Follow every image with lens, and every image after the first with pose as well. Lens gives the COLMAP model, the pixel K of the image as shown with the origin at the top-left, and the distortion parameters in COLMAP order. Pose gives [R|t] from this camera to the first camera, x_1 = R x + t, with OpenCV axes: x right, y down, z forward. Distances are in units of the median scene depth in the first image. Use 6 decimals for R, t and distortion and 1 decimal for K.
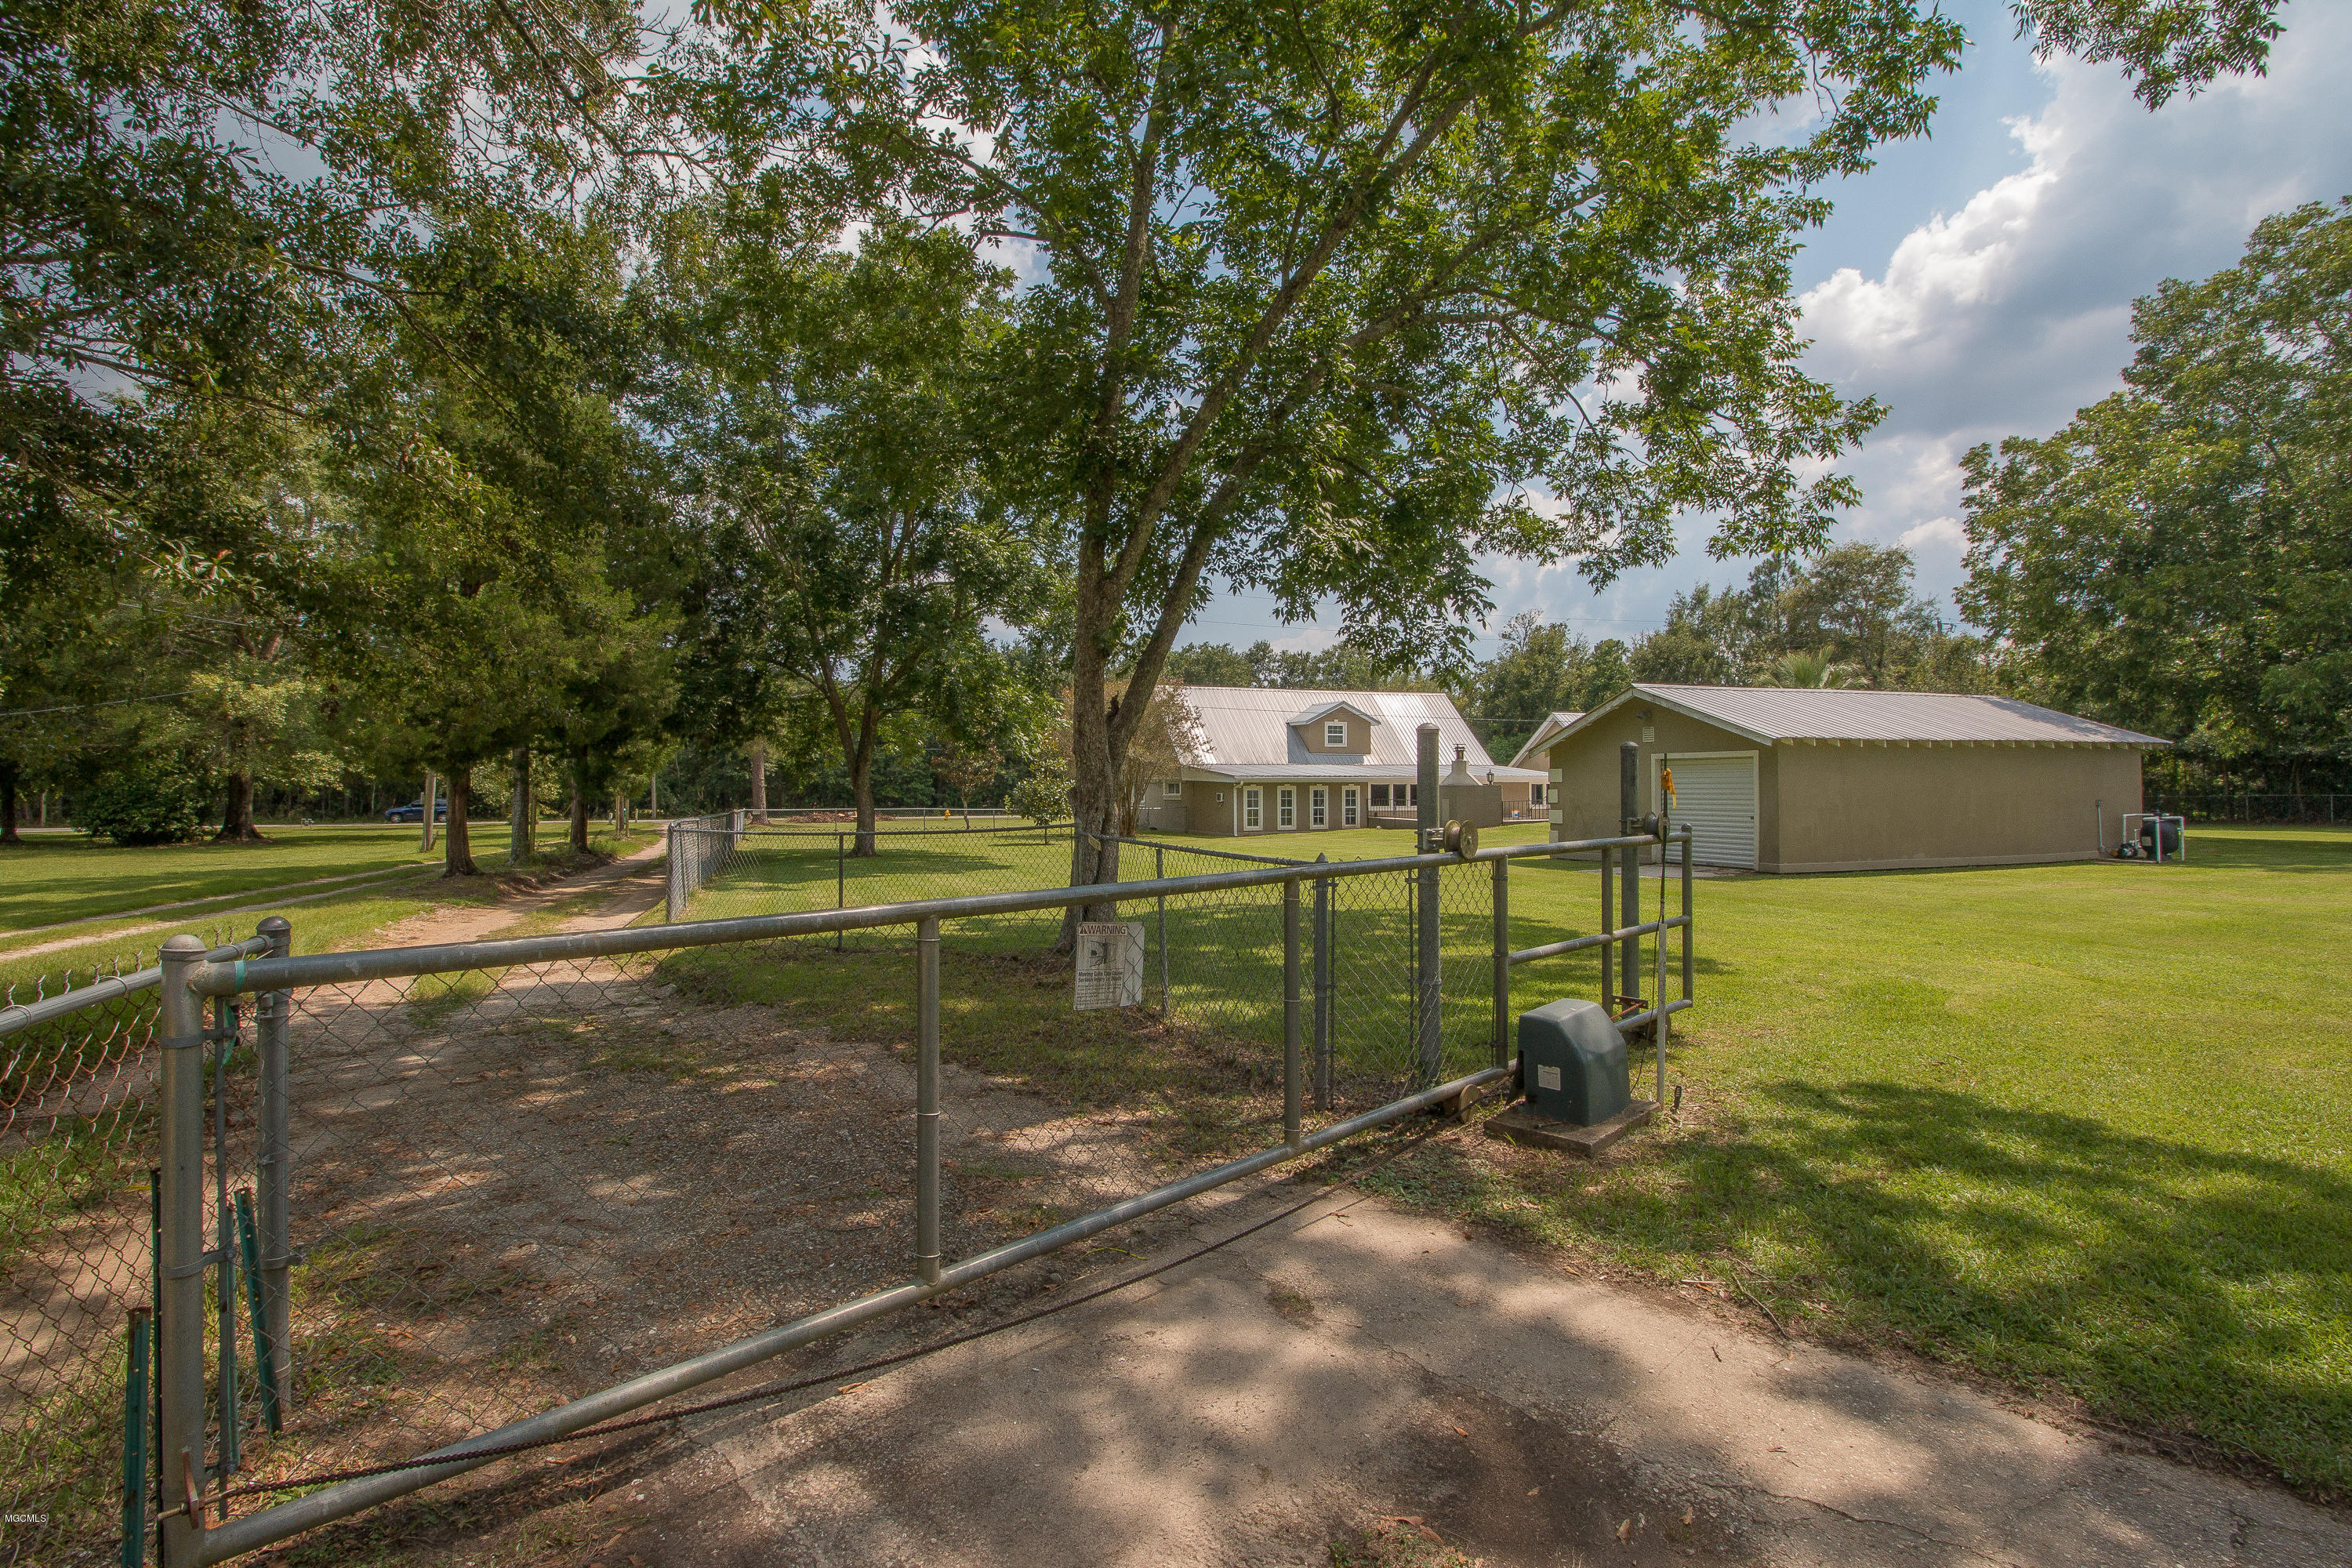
lens RADIAL K [[1025.1, 0, 1170.9], [0, 1025.1, 760.6], [0, 0, 1]] dist [-0.000913, -0.011657]
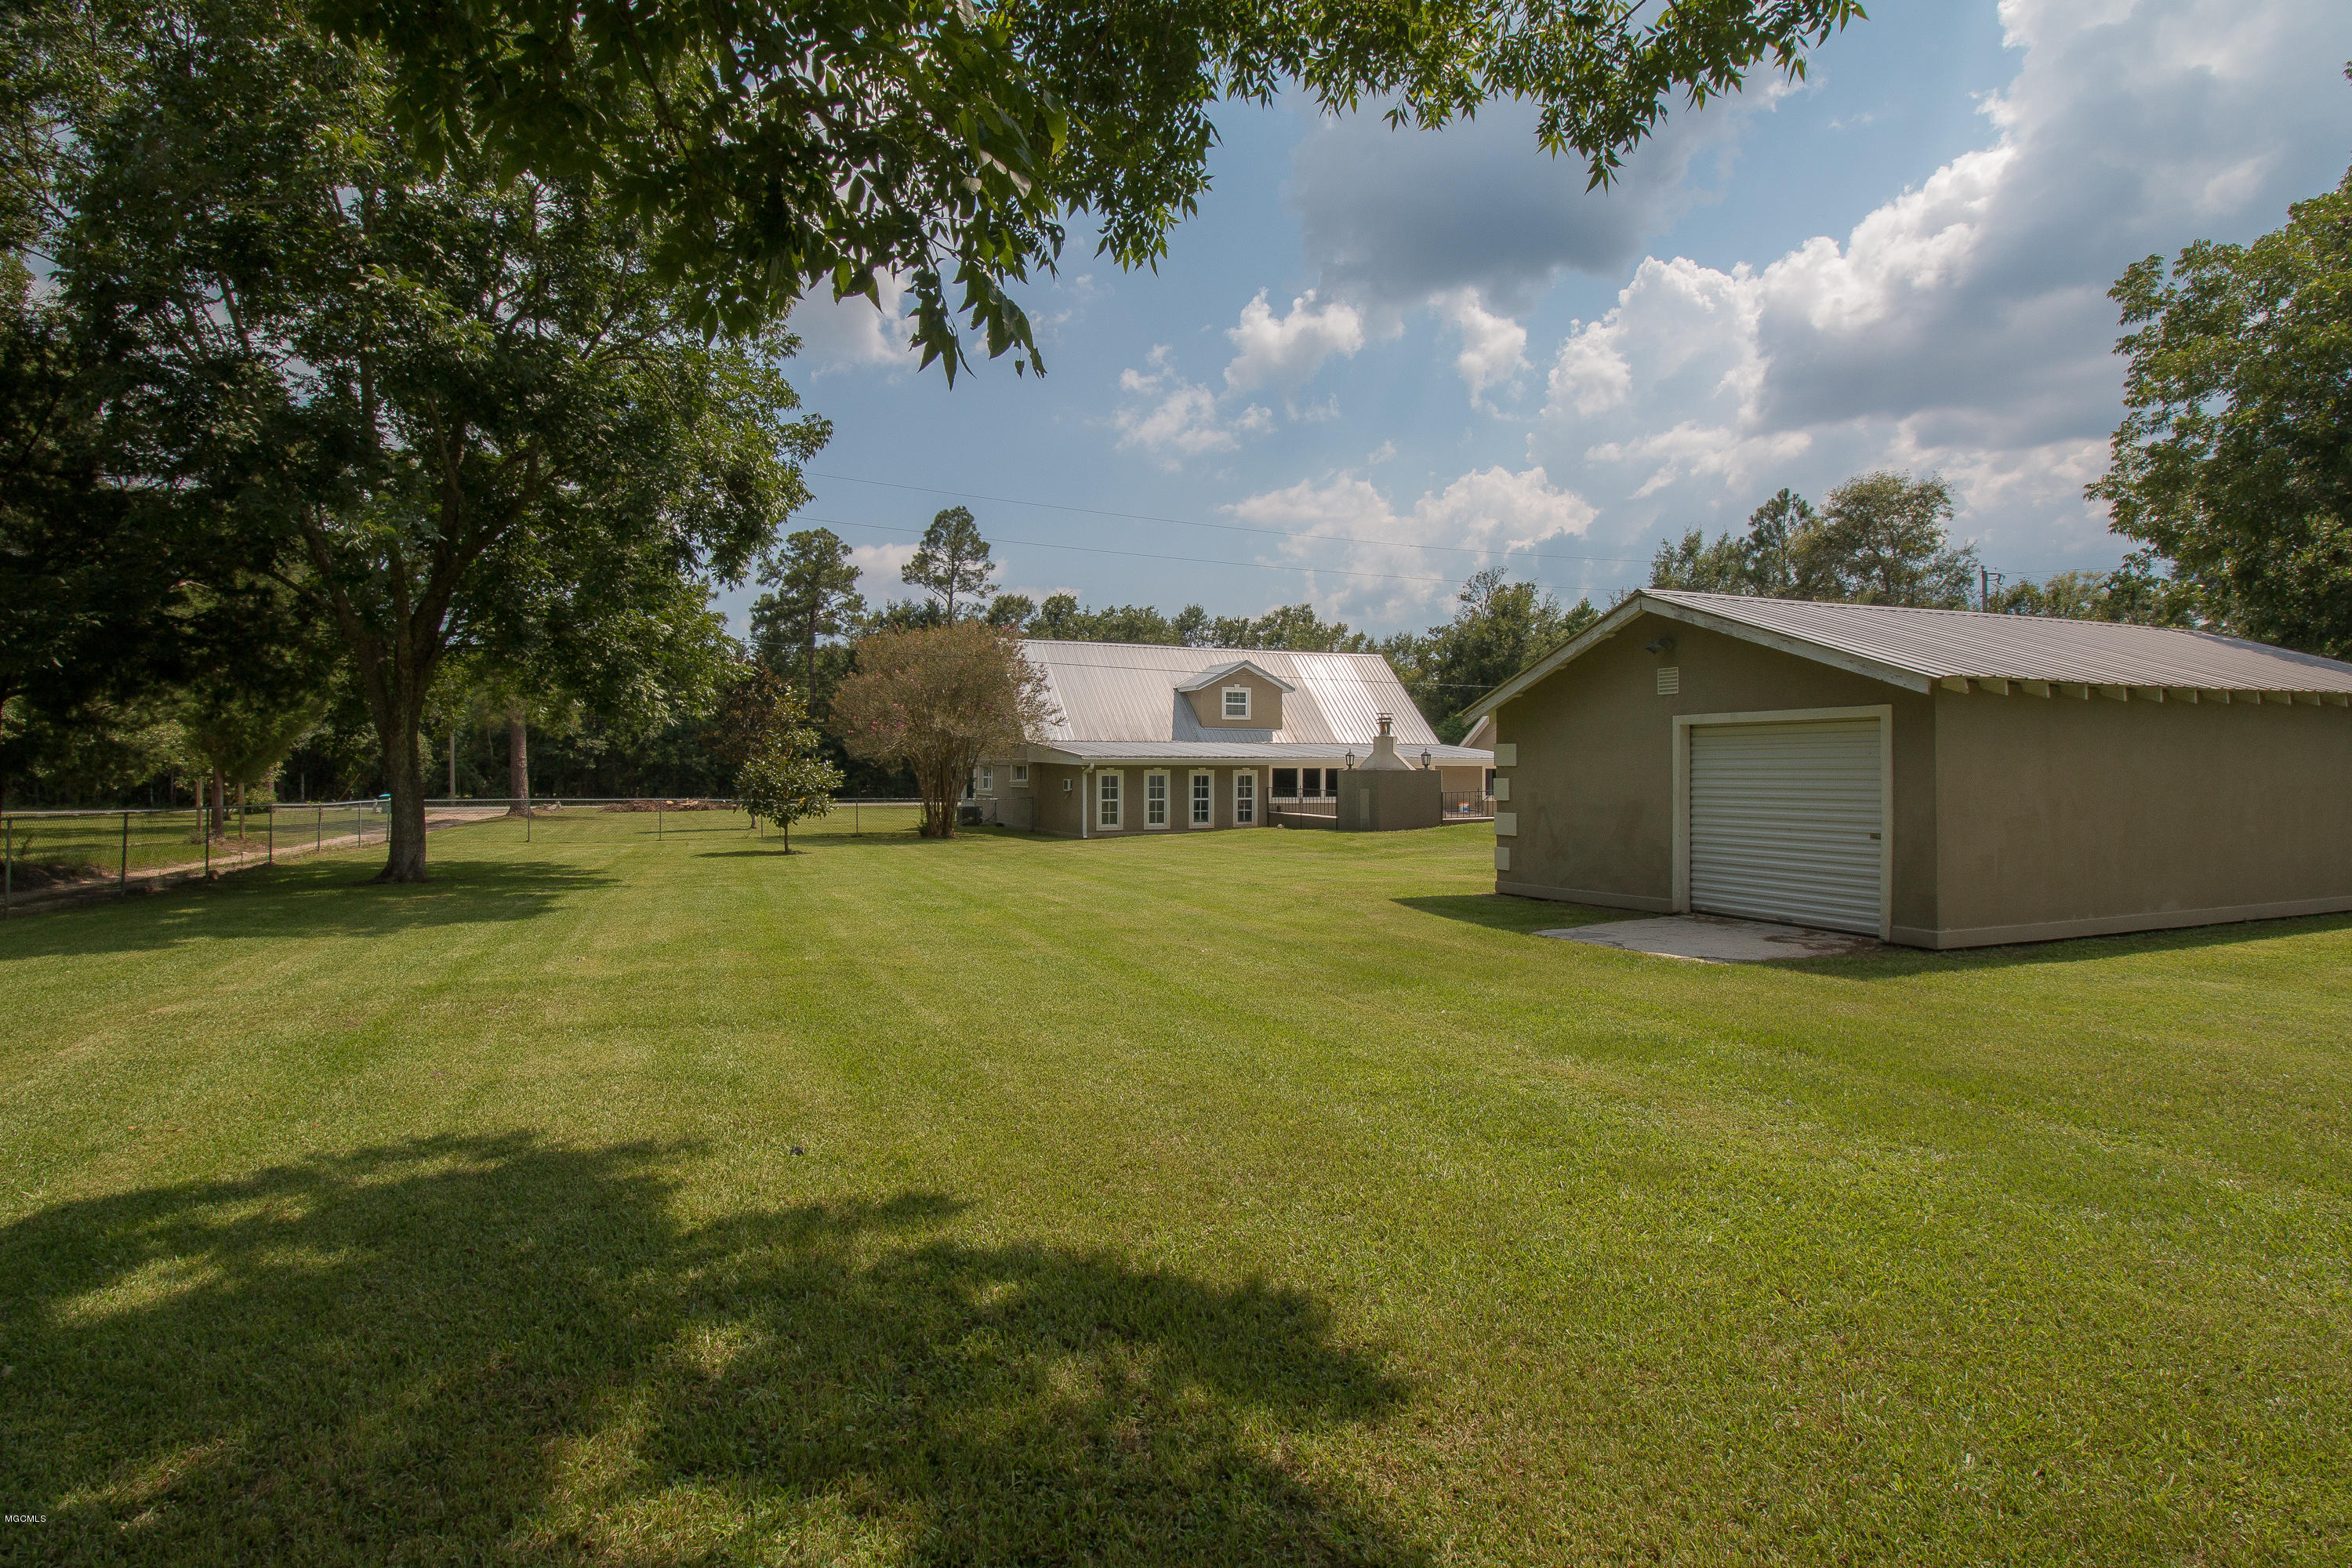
lens RADIAL K [[1088.2, 0, 1155.0], [0, 1088.2, 757.5], [0, 0, 1]] dist [0.000654, -0.013566]
pose [[0.999469, 0.002714, 0.032474, 0.078465], [-0.003169, 0.999897, 0.013978, 0.004150], [-0.032433, -0.014073, 0.999375, 0.194290]]
